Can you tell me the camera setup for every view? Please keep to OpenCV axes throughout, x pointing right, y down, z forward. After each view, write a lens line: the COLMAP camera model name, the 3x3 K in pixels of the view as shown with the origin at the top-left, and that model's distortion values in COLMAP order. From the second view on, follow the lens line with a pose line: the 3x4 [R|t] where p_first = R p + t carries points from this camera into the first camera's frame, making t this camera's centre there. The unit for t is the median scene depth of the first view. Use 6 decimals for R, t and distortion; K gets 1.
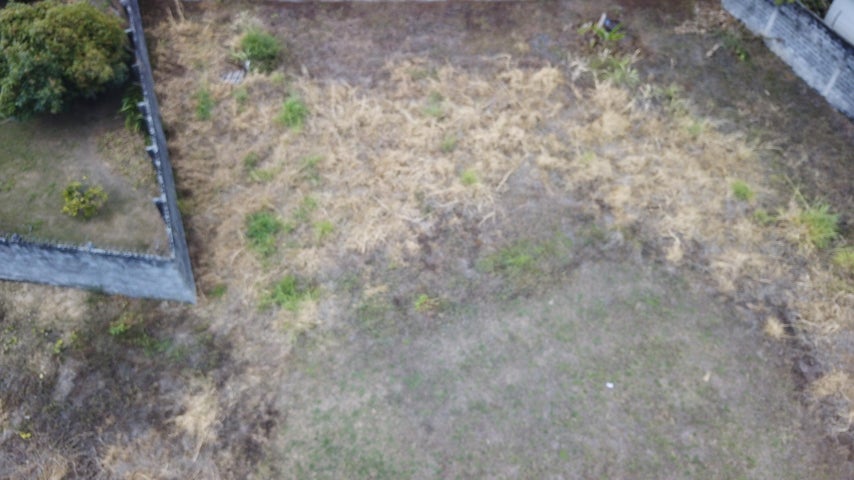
lens RADIAL K [[657.0, 0, 428.0], [0, 657.0, 235.1], [0, 0, 1]] dist [-0.013225, 0.003110]
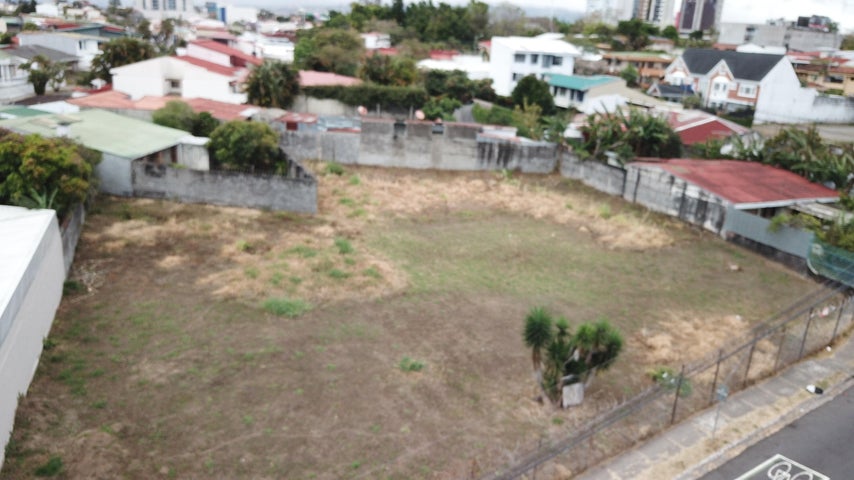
lens RADIAL K [[657.0, 0, 428.0], [0, 657.0, 235.1], [0, 0, 1]] dist [-0.013225, 0.003110]
pose [[0.994023, 0.071829, 0.082208, -0.156620], [-0.010738, 0.813727, -0.581148, 1.289959], [-0.108638, 0.576792, 0.809635, -0.654483]]
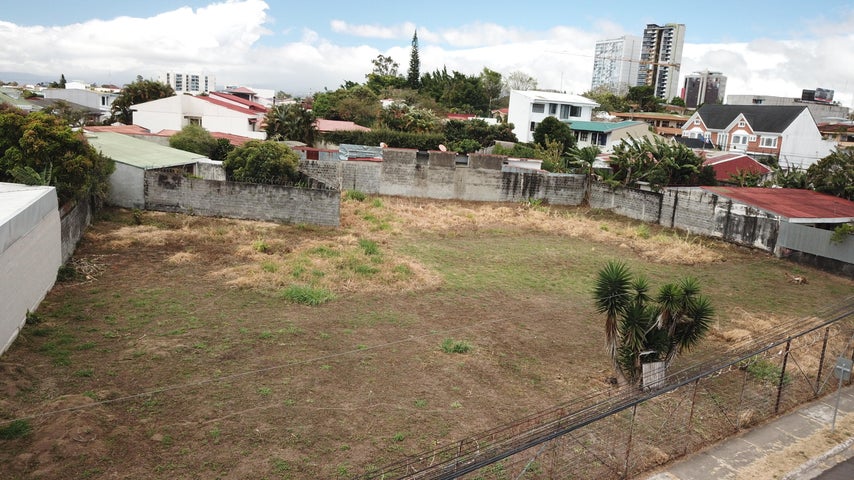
lens RADIAL K [[643.6, 0, 427.0], [0, 643.6, 240.0], [0, 0, 1]] dist [0.002783, 0.003792]
pose [[0.994361, 0.087765, 0.059526, -0.187615], [-0.025414, 0.742168, -0.669732, 1.332514], [-0.102957, 0.664443, 0.740213, -0.406397]]
